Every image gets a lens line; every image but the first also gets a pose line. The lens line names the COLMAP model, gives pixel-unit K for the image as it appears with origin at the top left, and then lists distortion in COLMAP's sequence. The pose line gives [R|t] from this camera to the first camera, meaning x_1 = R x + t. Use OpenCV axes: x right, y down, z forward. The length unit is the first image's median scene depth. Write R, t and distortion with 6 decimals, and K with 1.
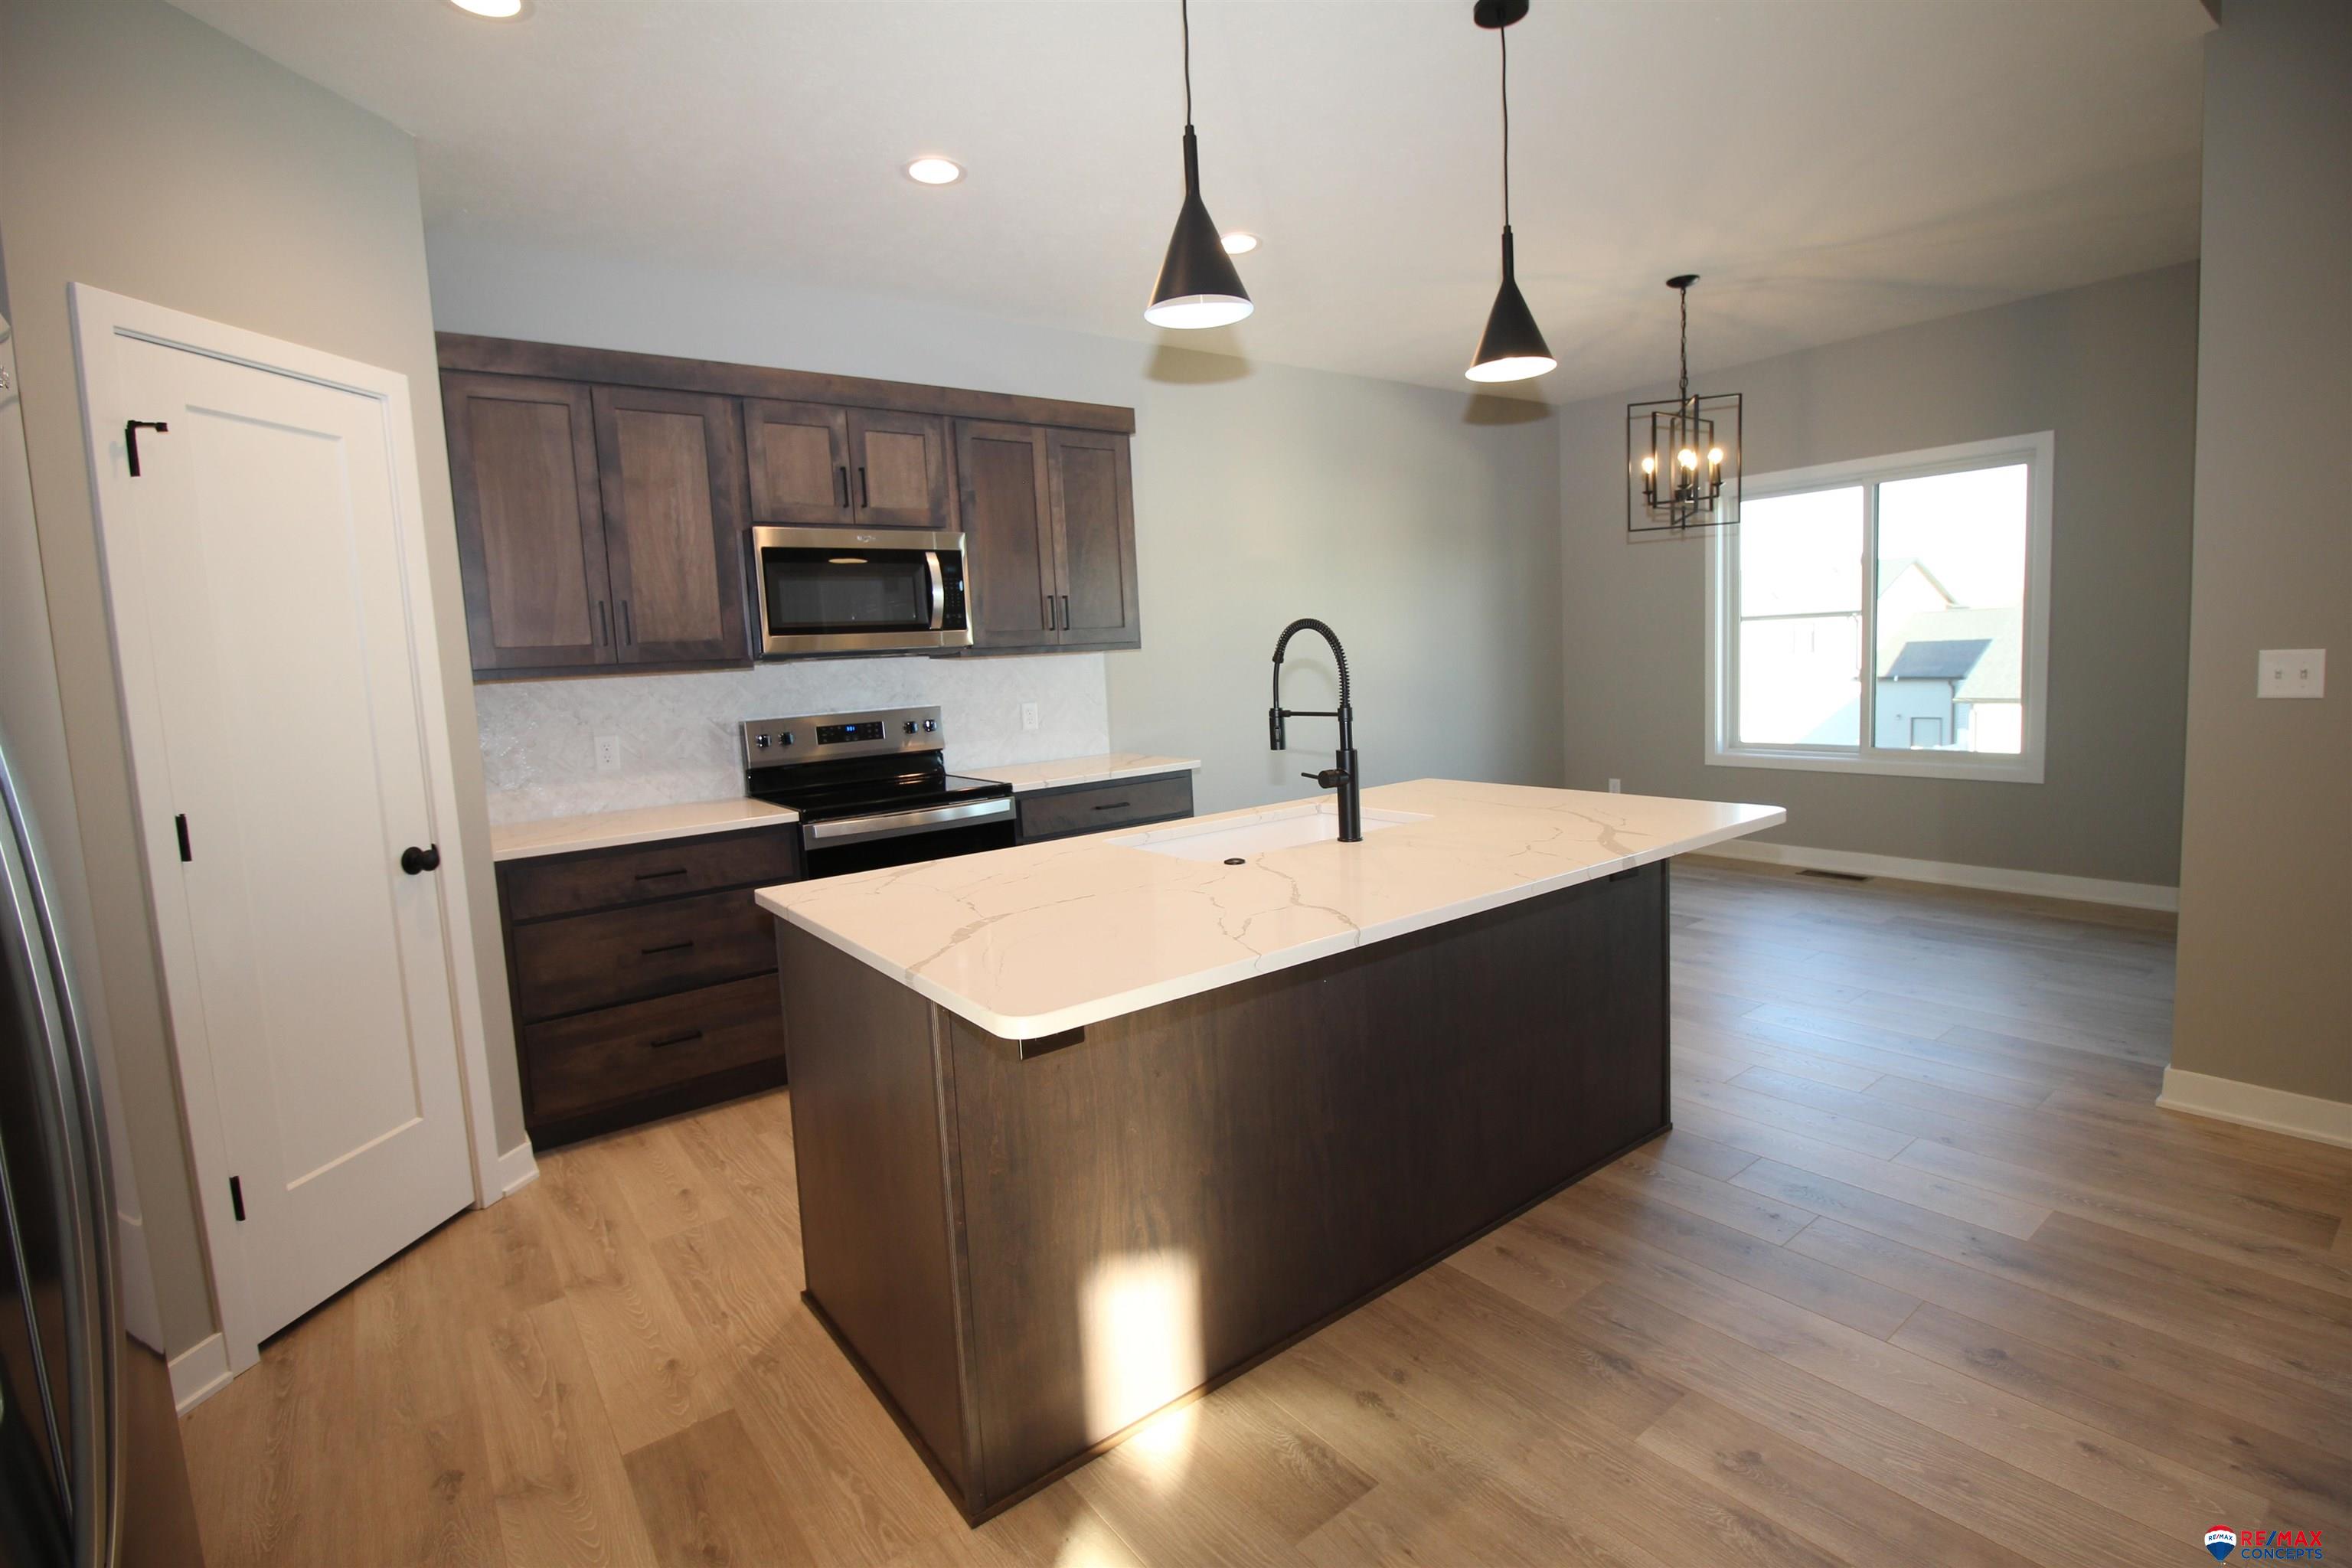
lens RADIAL K [[1094.0, 0, 1232.5], [0, 1094.0, 781.7], [0, 0, 1]] dist [-0.000325, -0.011160]
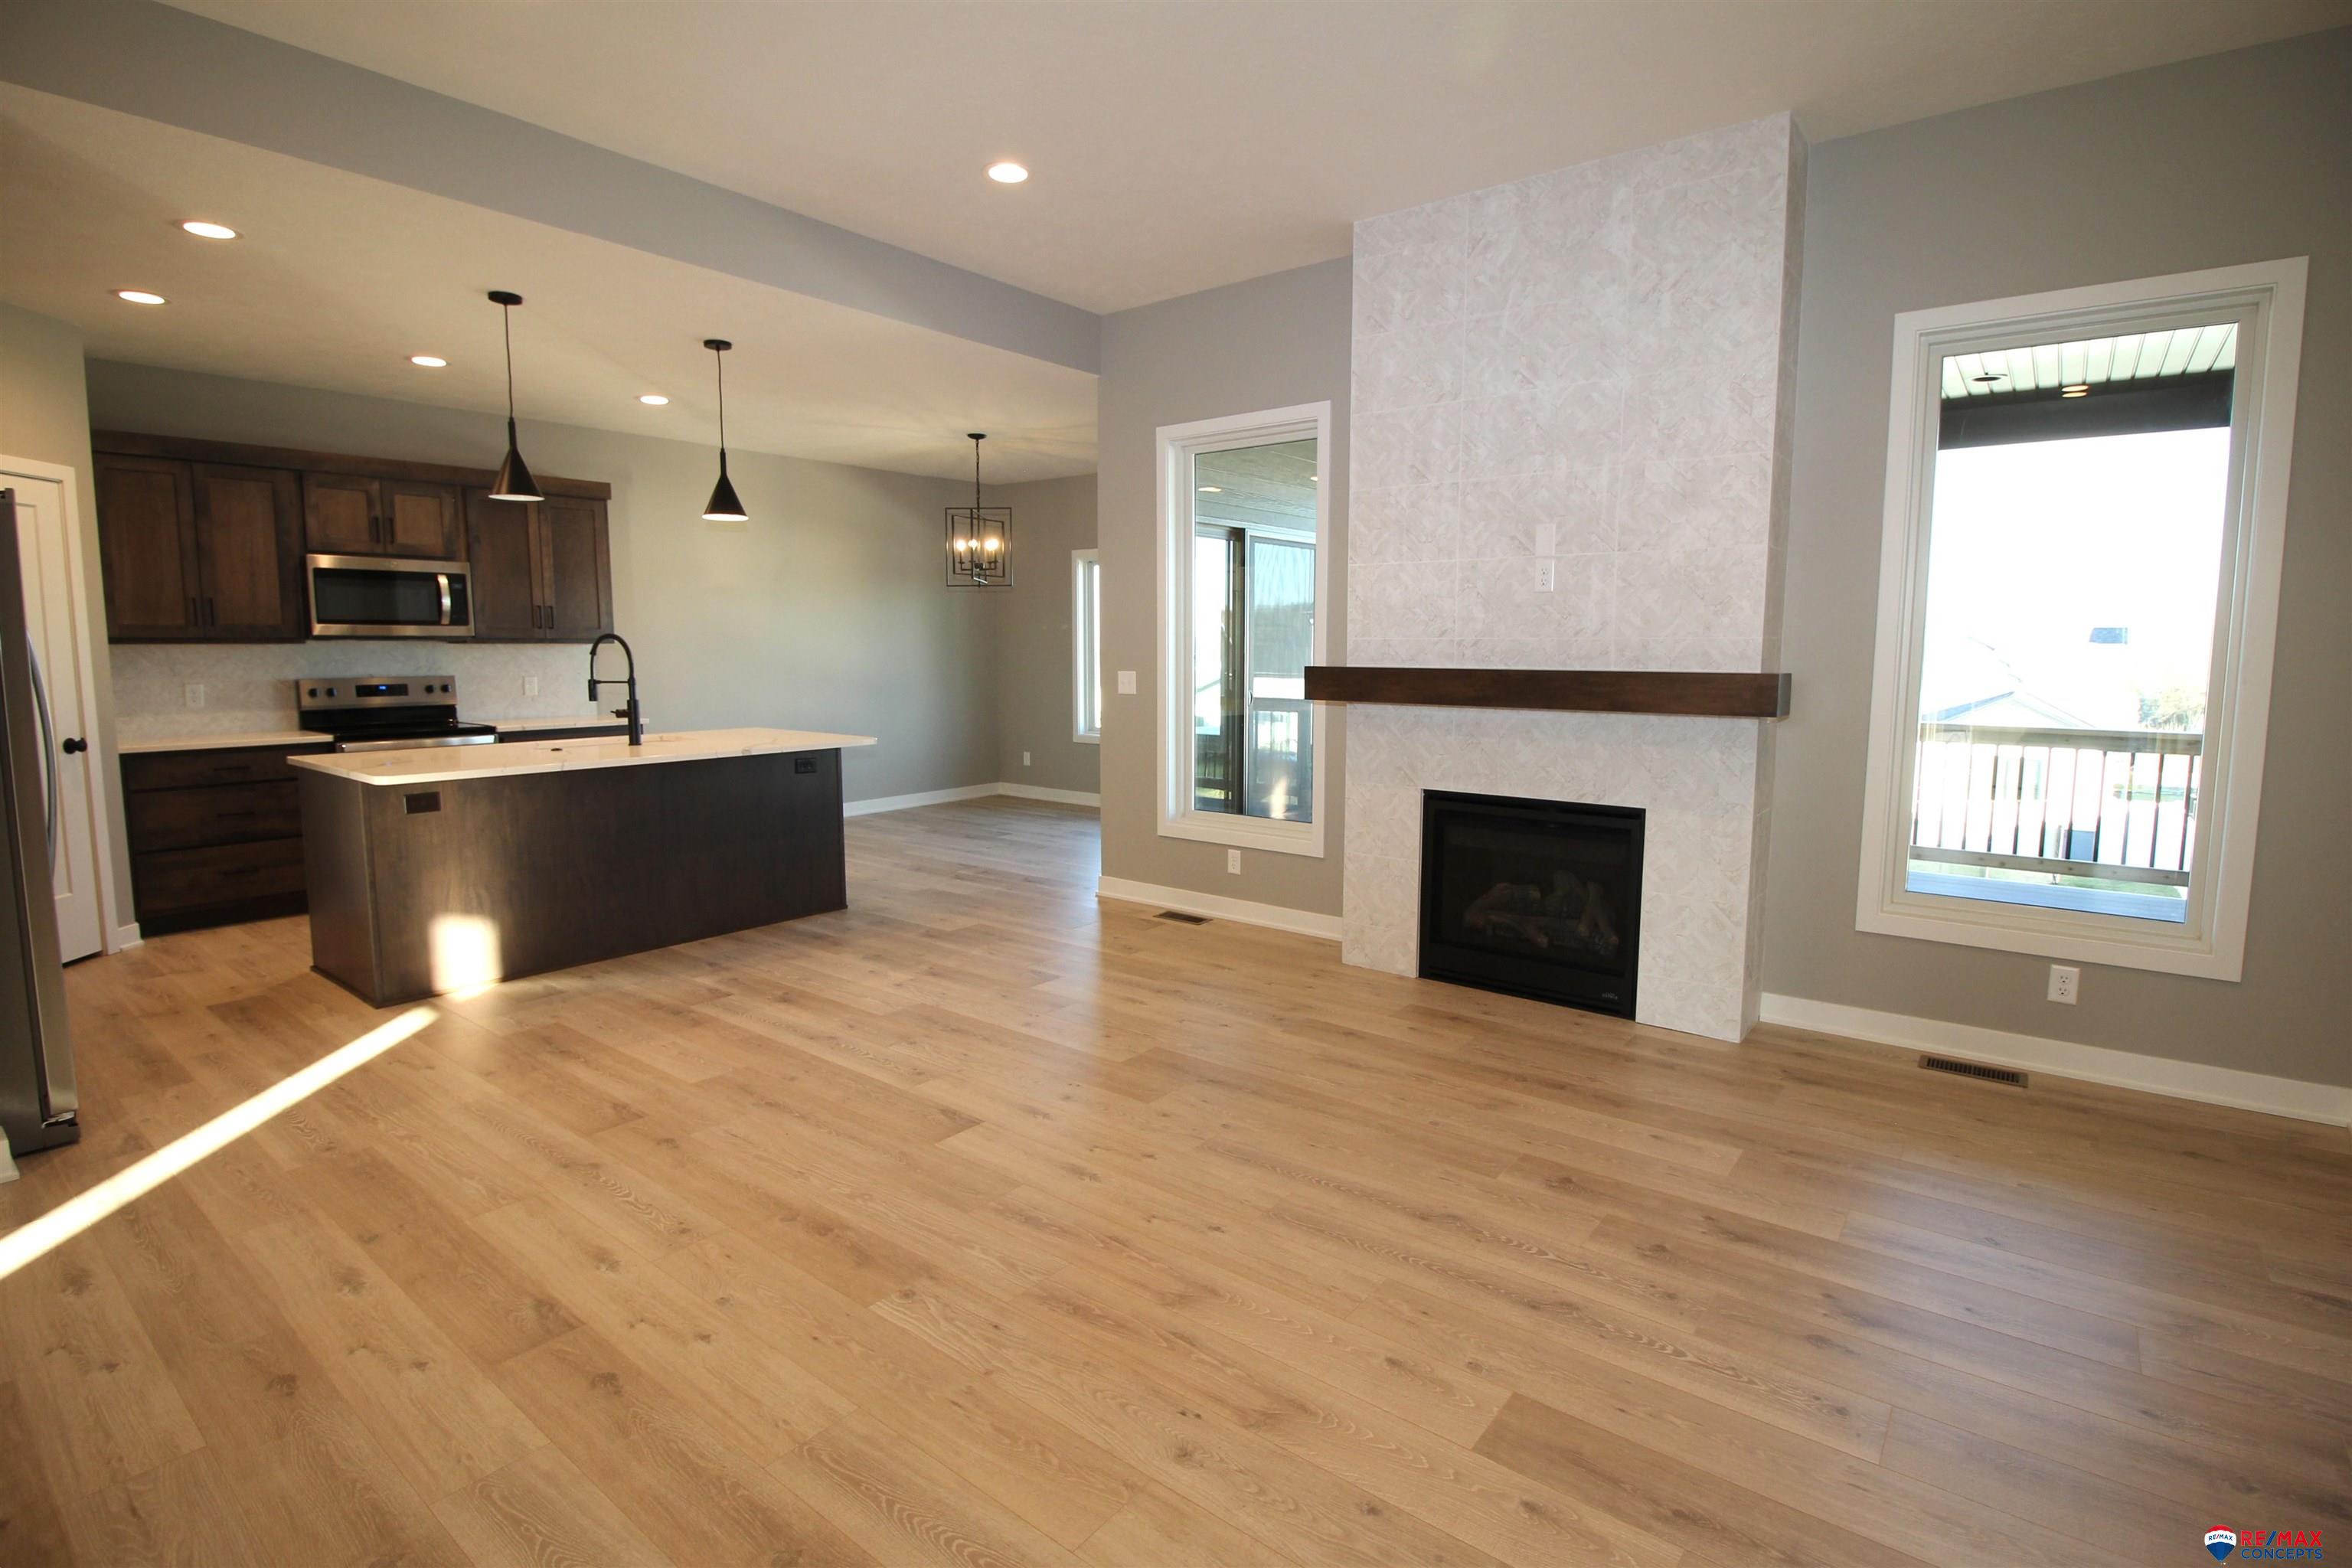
lens RADIAL K [[1094.0, 0, 1206.4], [0, 1094.0, 783.8], [0, 0, 1]] dist [-0.000325, -0.011160]
pose [[0.969356, 0.020846, 0.244775, 0.621027], [-0.020624, 0.999781, -0.003472, 0.106513], [-0.244794, -0.001683, 0.969574, -1.176986]]
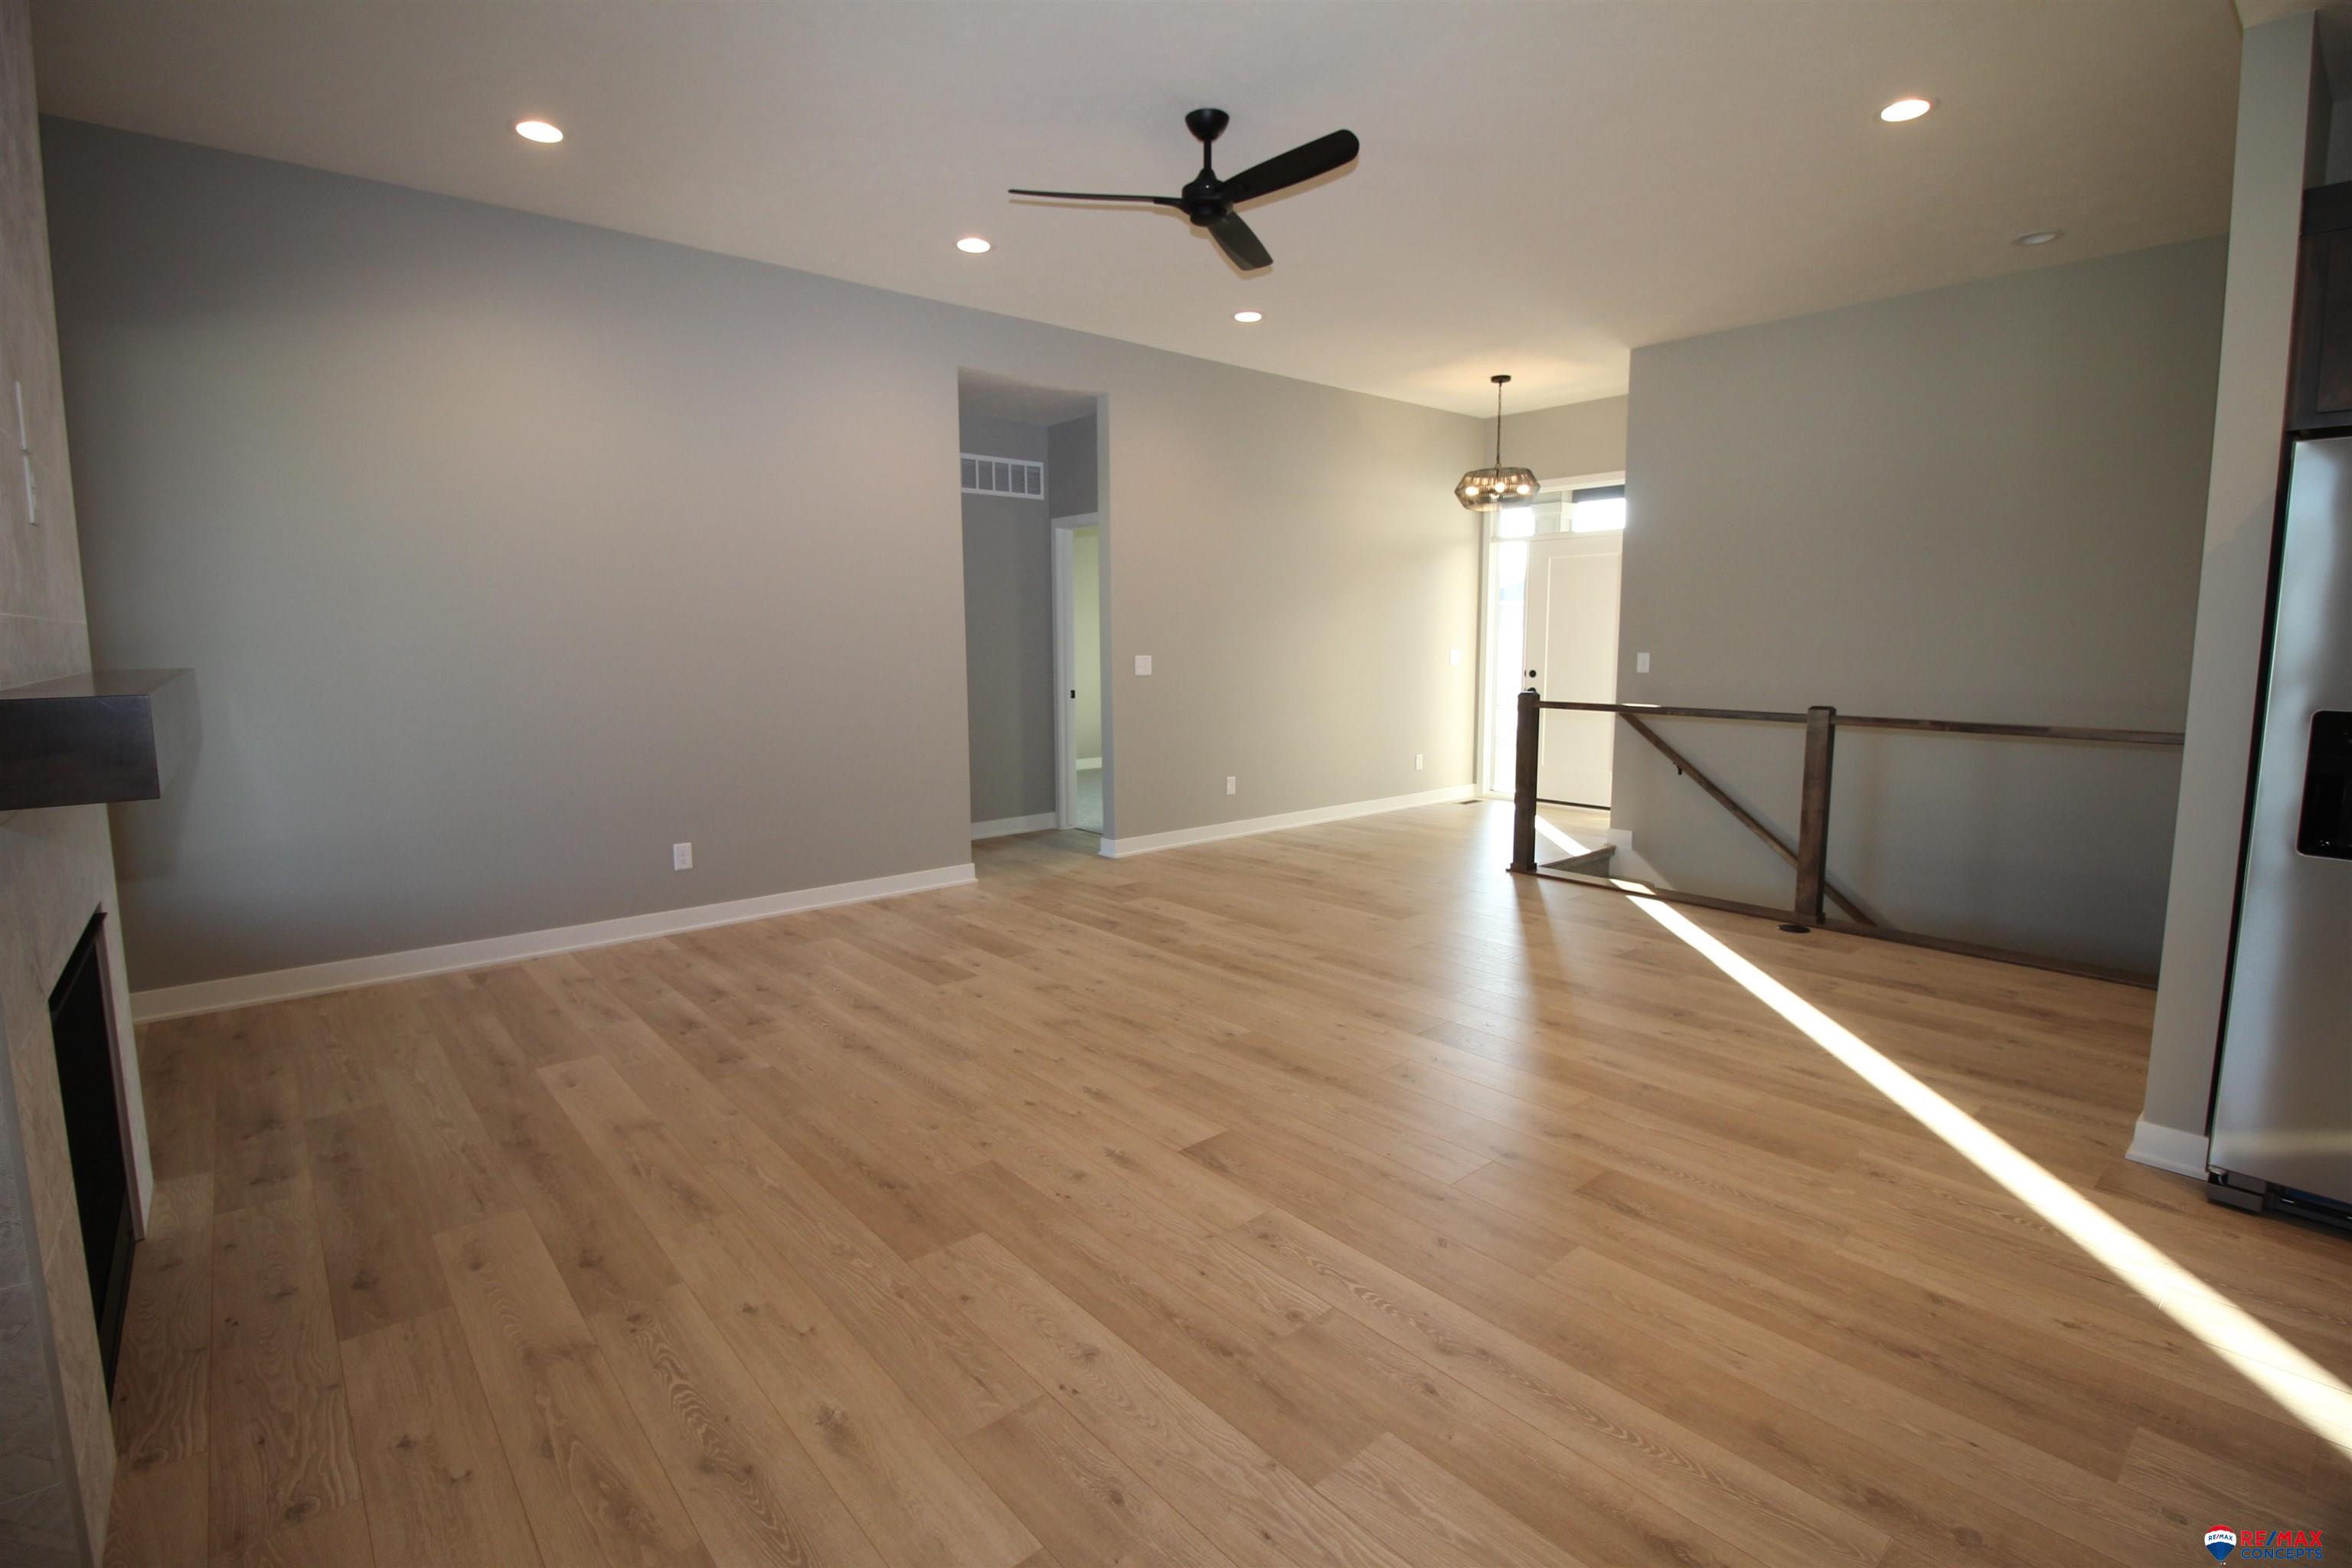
lens RADIAL K [[1094.0, 0, 1197.7], [0, 1094.0, 764.5], [0, 0, 1]] dist [-0.000325, -0.011160]
pose [[-0.997718, 0.056314, -0.037242, 0.687652], [0.045822, 0.969924, 0.239057, -0.167679], [0.049584, 0.236805, -0.970291, 1.098004]]
